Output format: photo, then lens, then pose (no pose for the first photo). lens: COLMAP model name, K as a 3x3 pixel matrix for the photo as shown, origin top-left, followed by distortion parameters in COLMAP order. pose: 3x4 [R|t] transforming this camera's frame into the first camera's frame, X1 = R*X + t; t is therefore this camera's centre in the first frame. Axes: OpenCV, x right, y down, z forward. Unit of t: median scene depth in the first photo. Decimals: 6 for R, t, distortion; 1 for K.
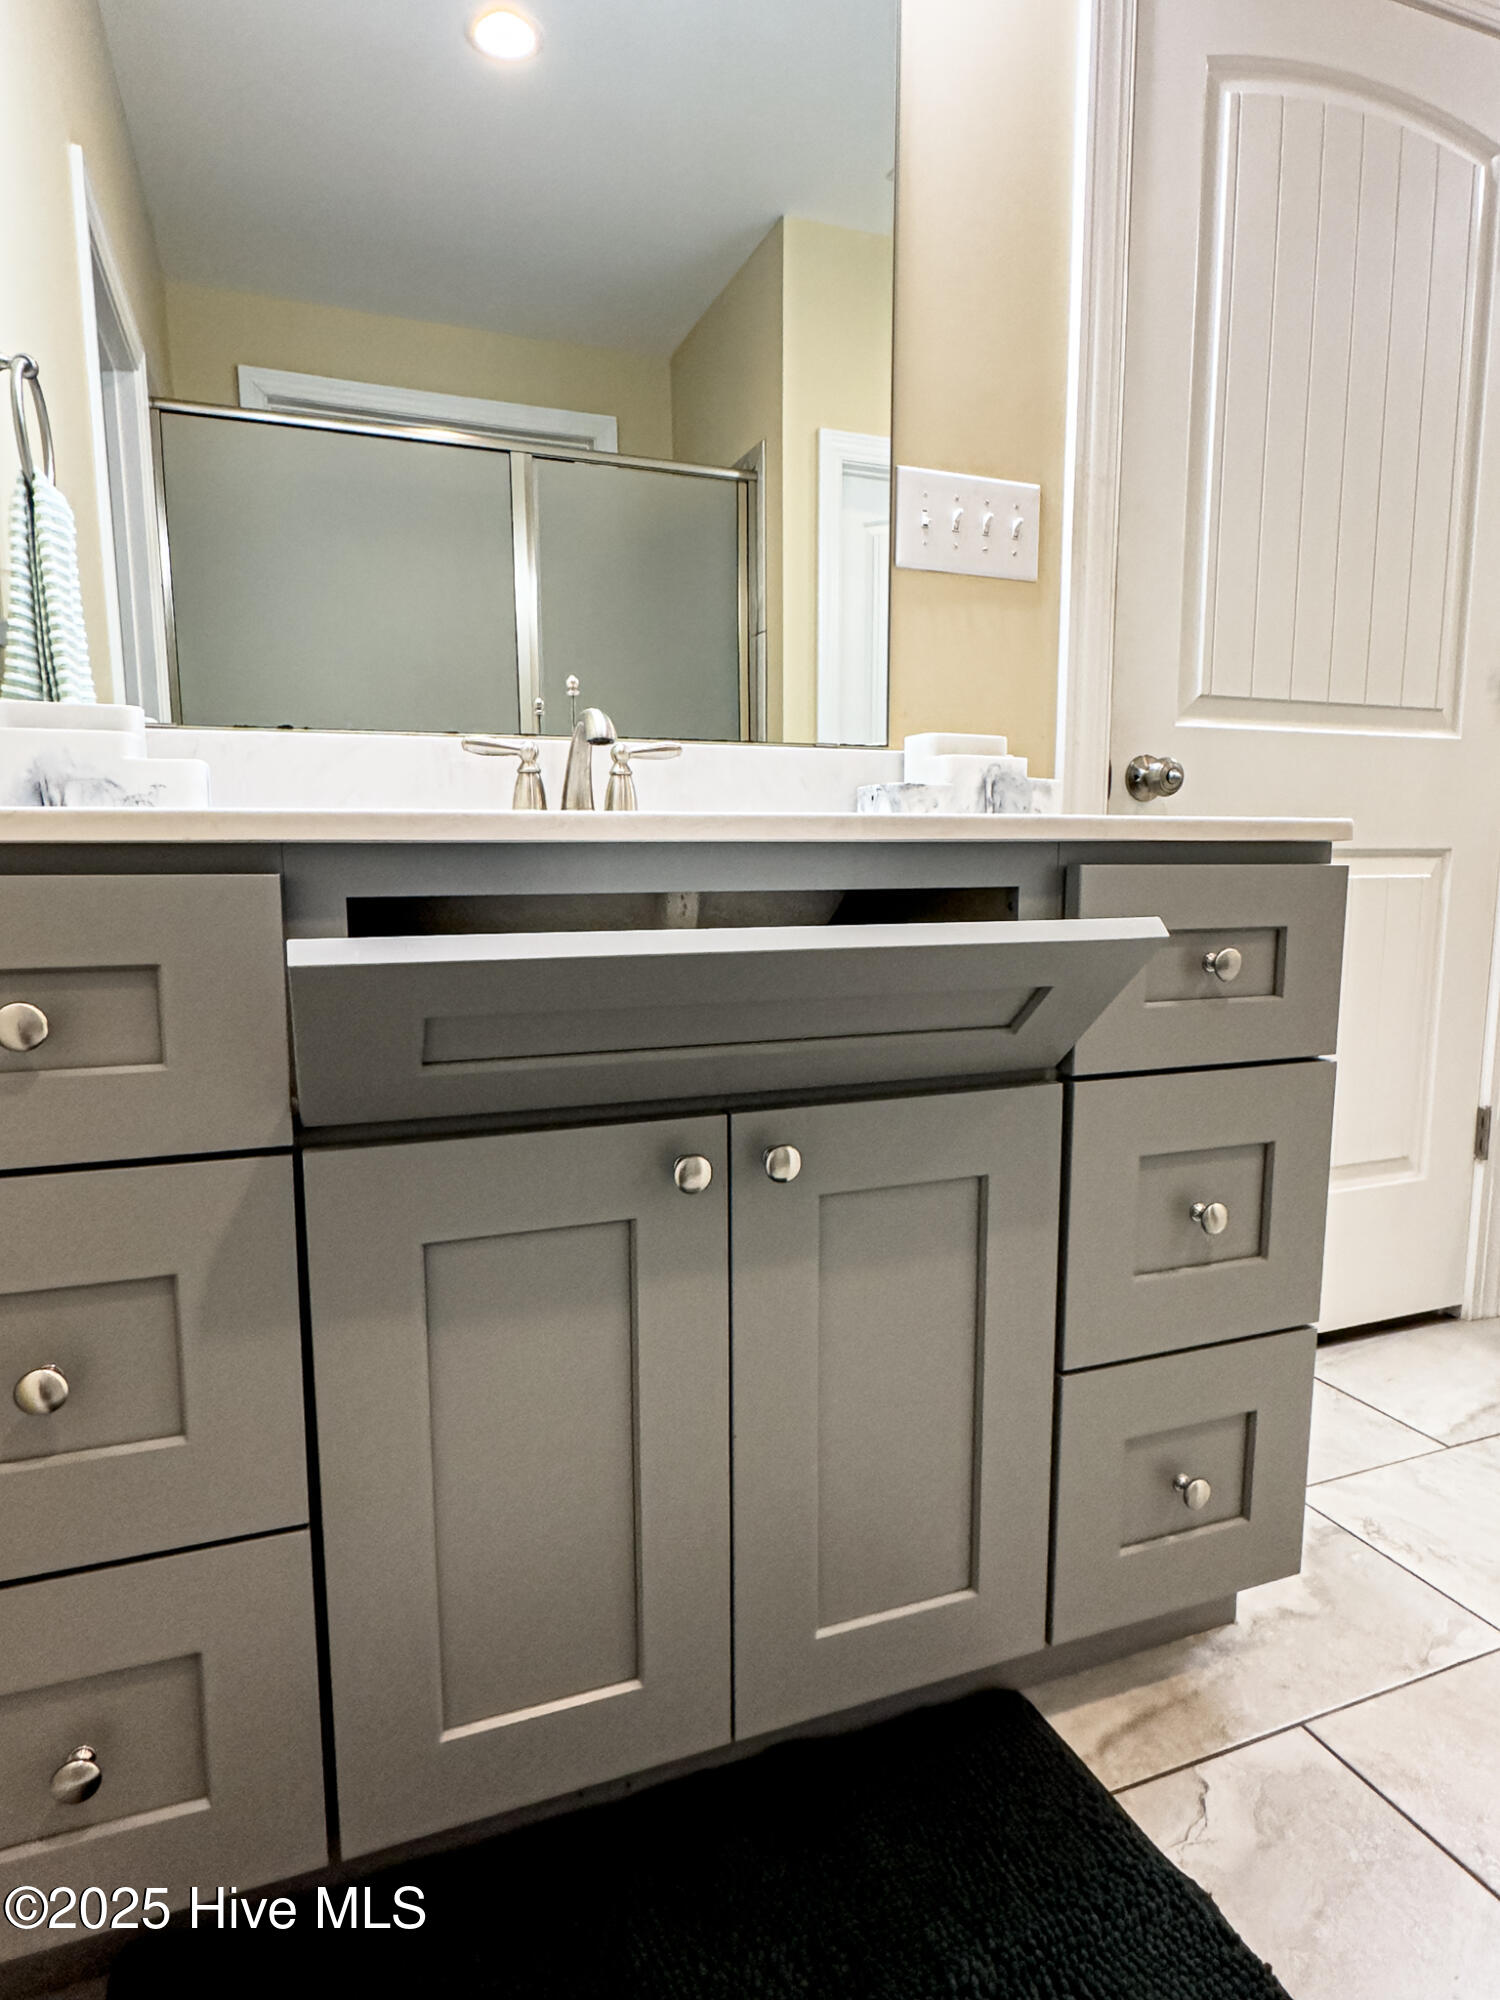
lens RADIAL K [[1126.4, 0, 735.5], [0, 1126.4, 995.3], [0, 0, 1]] dist [-0.000845, -0.000512]
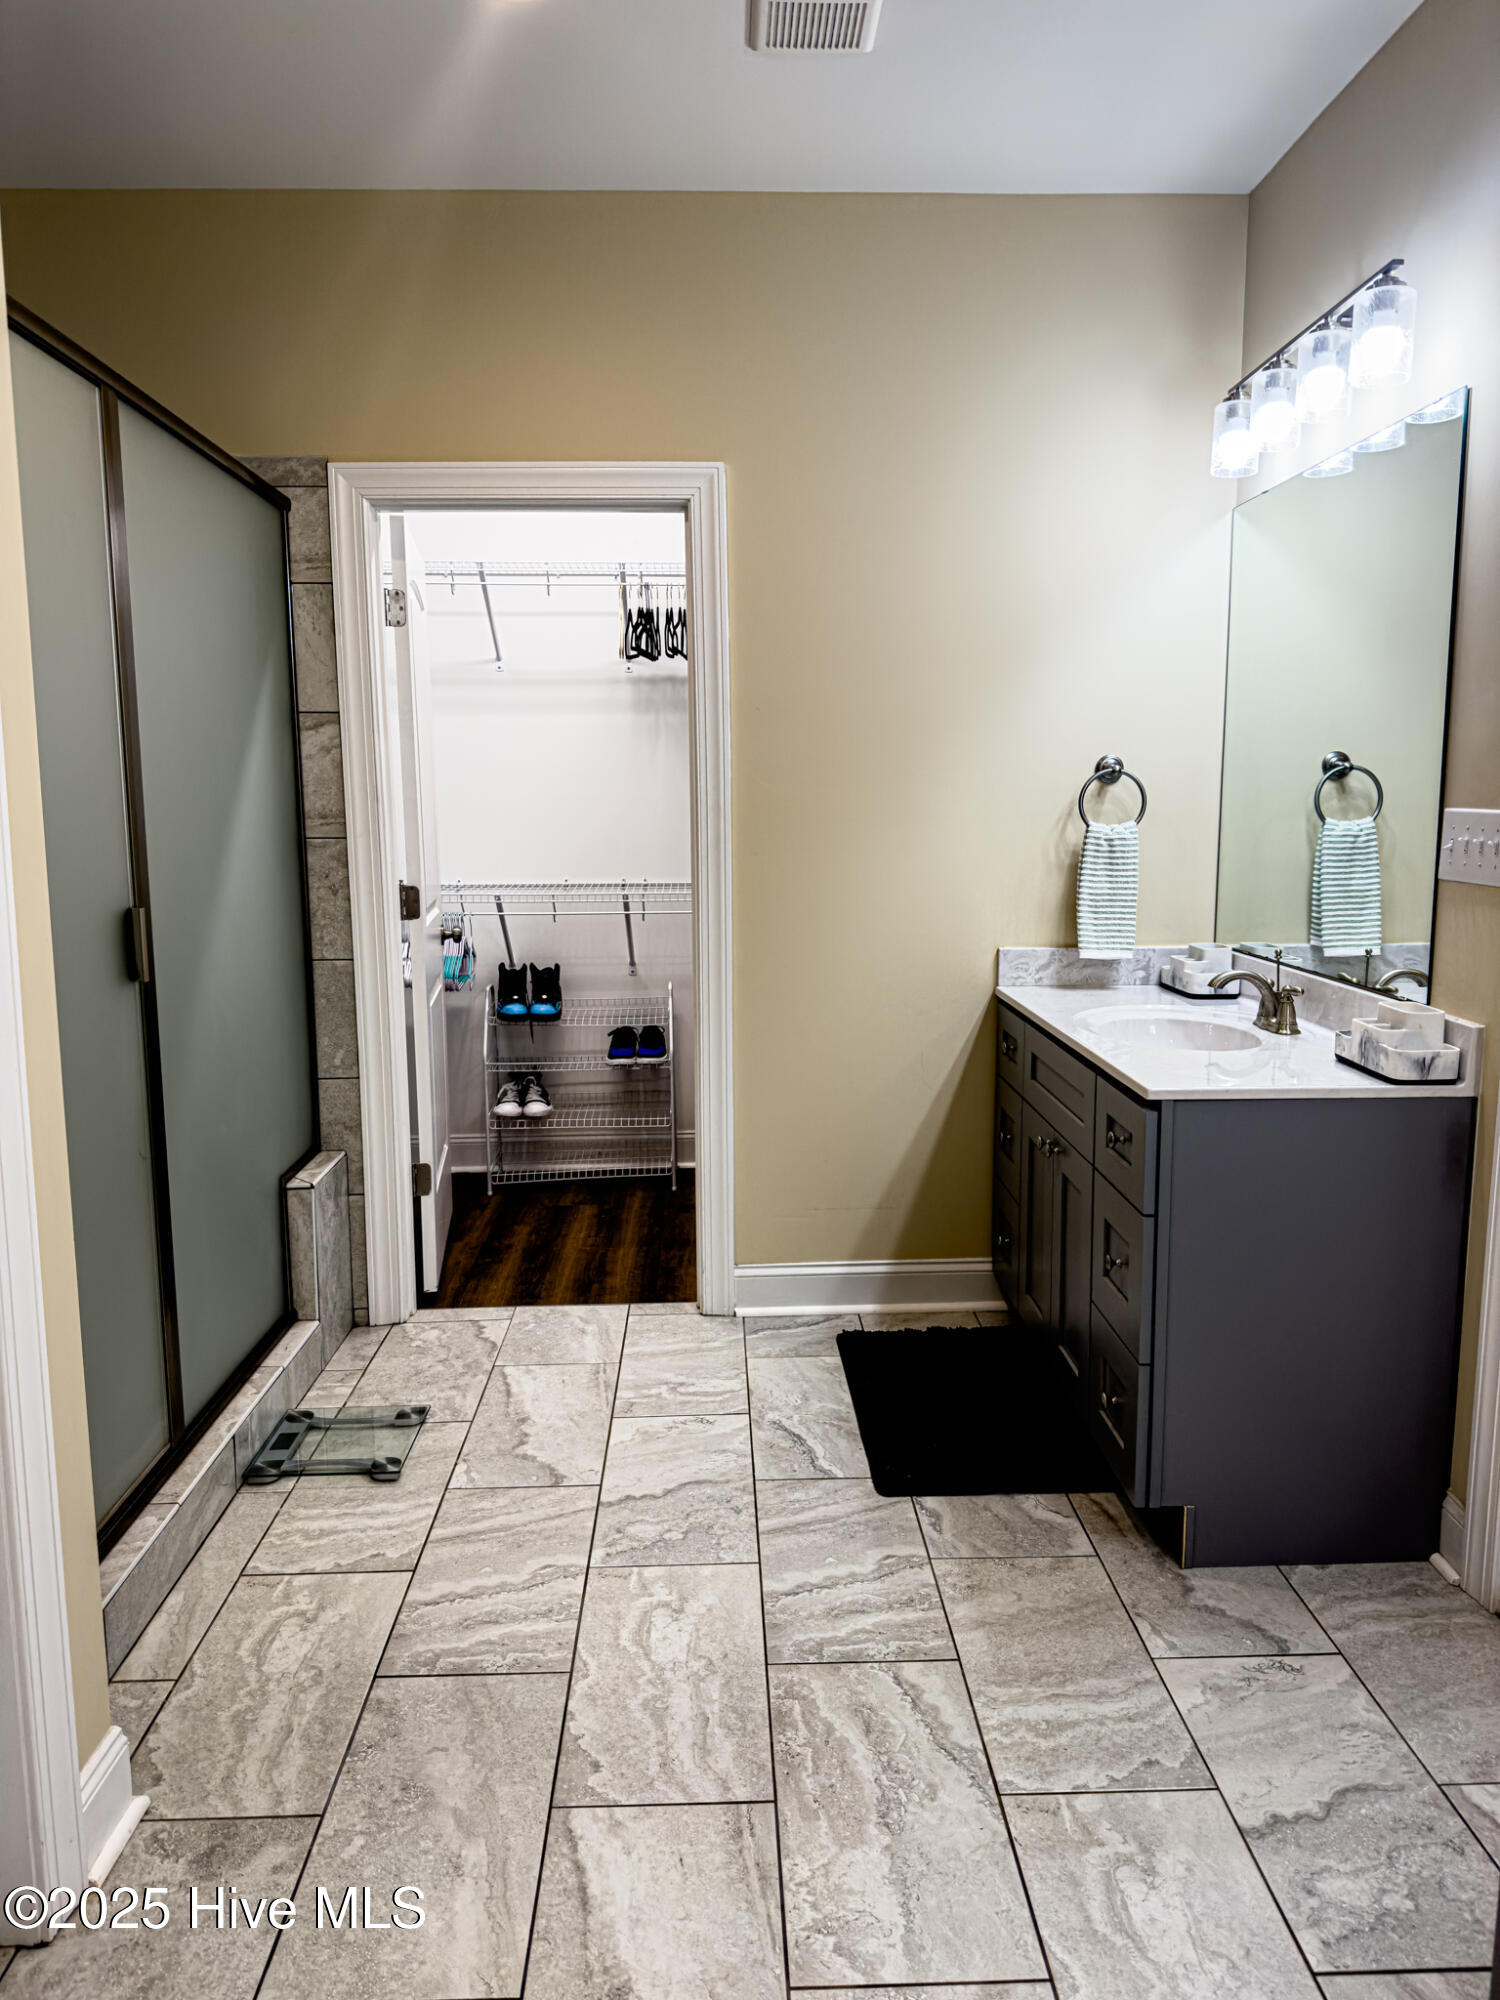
lens RADIAL K [[1409.4, 0, 756.6], [0, 1409.4, 978.7], [0, 0, 1]] dist [0.021116, -0.031956]
pose [[-0.322857, 0.131235, -0.937305, 2.163756], [-0.115099, 0.977545, 0.176516, -0.497500], [0.939423, 0.164873, -0.300502, 0.798638]]
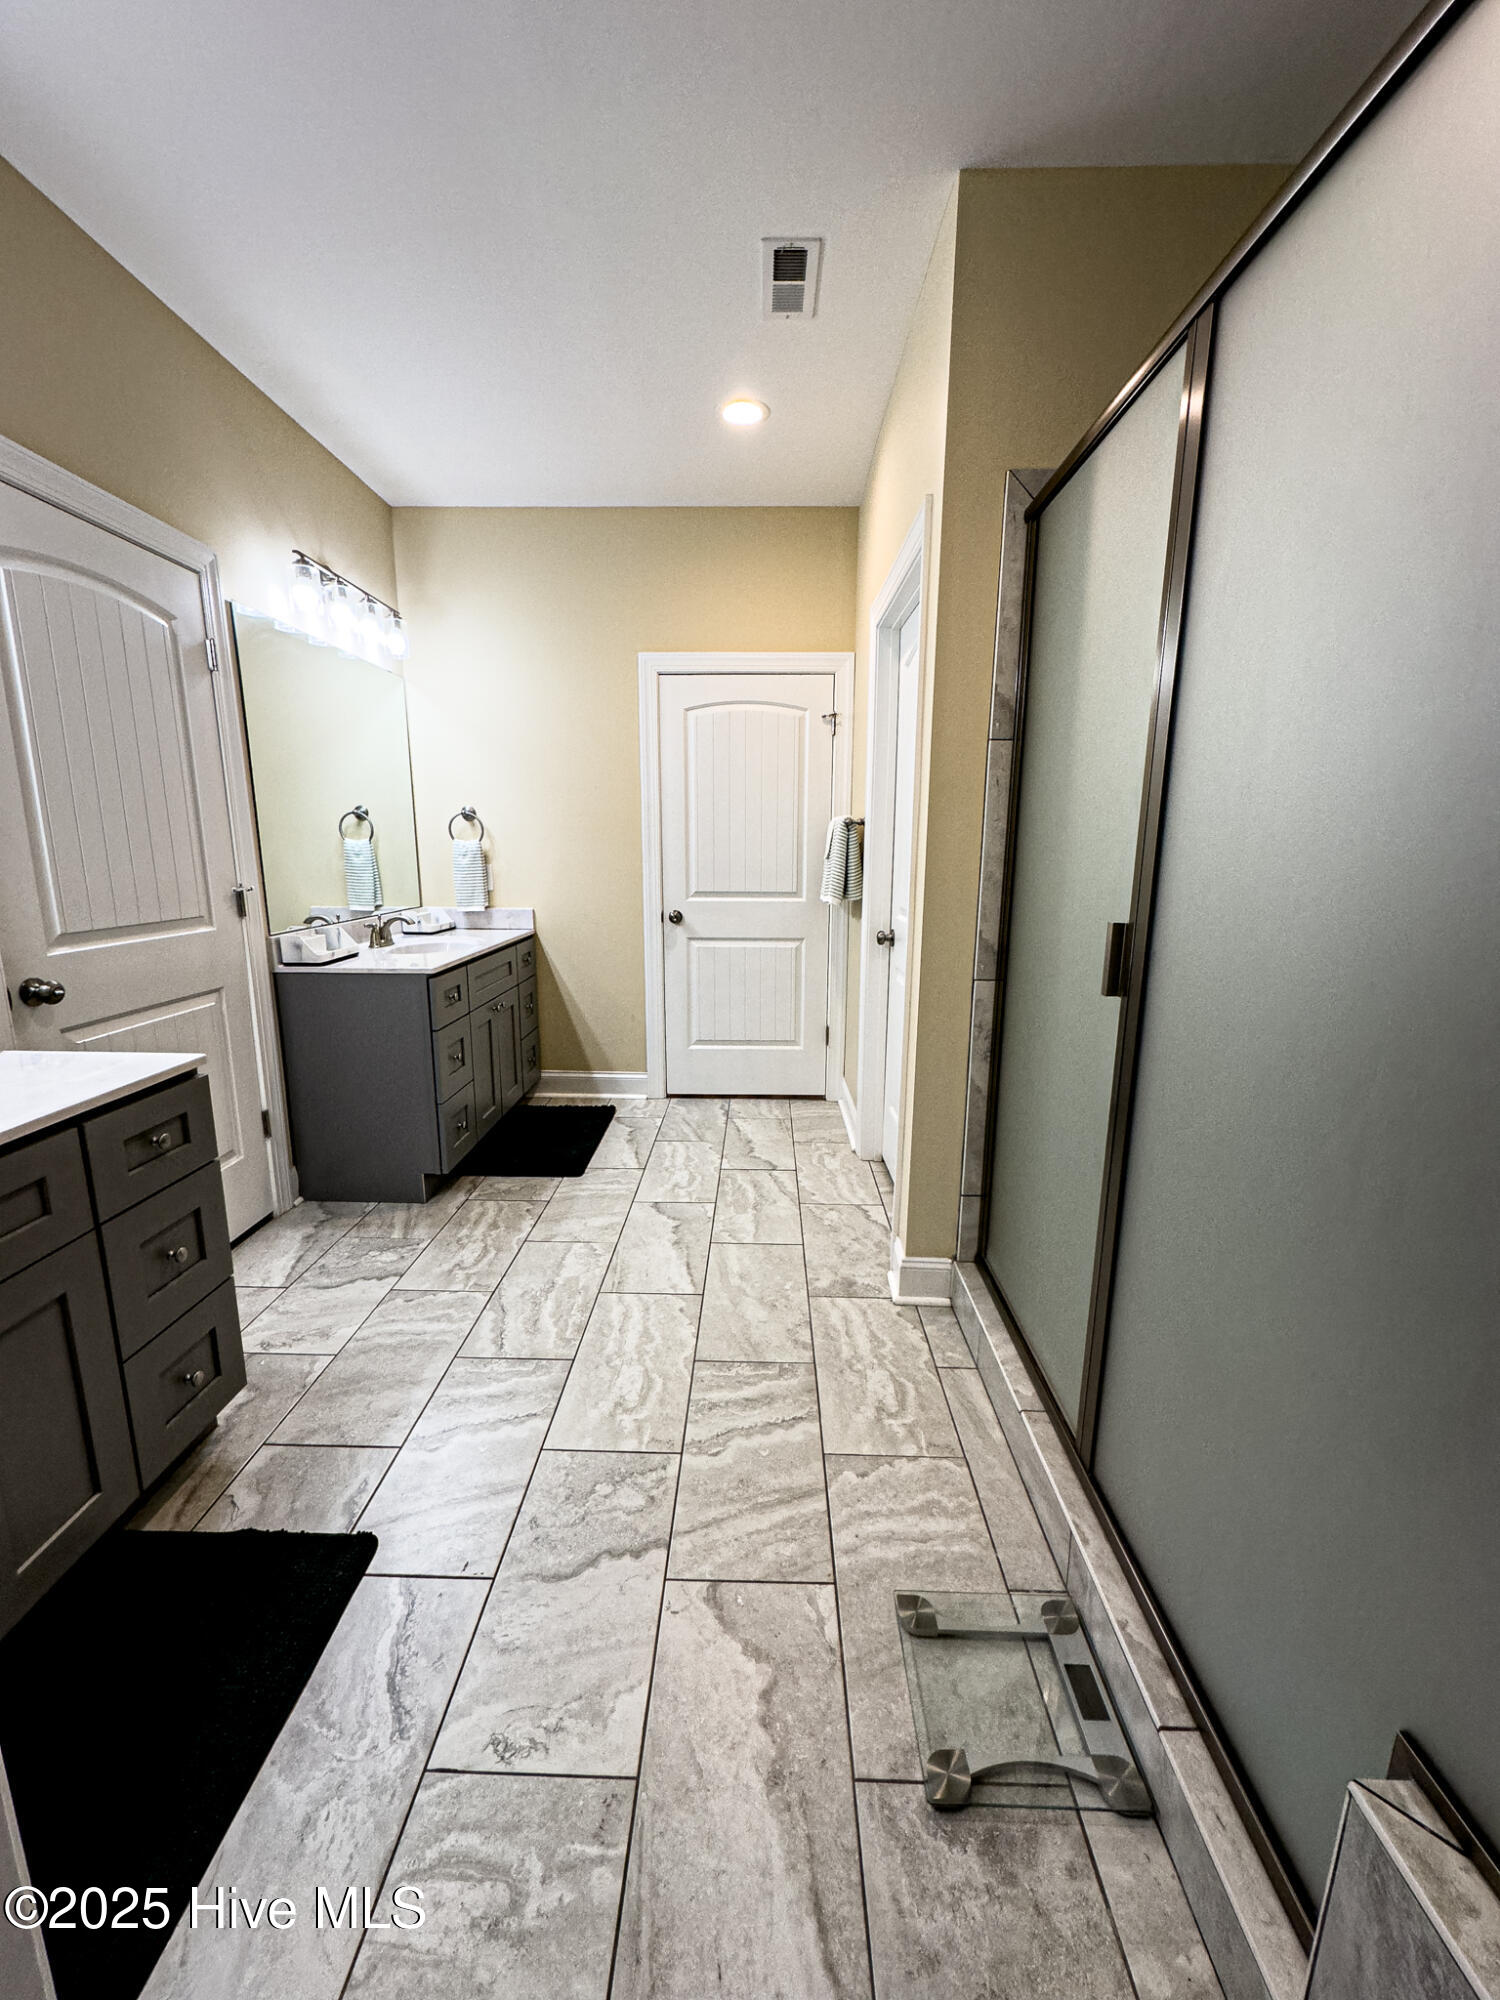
lens RADIAL K [[797.7, 0, 749.2], [0, 797.7, 1000.5], [0, 0, 1]] dist [-0.003010, 0.000785]
pose [[0.374140, -0.174908, 0.910728, -0.338198], [0.108891, 0.983545, 0.144158, -0.275234], [-0.920957, 0.045235, 0.387030, -0.435318]]
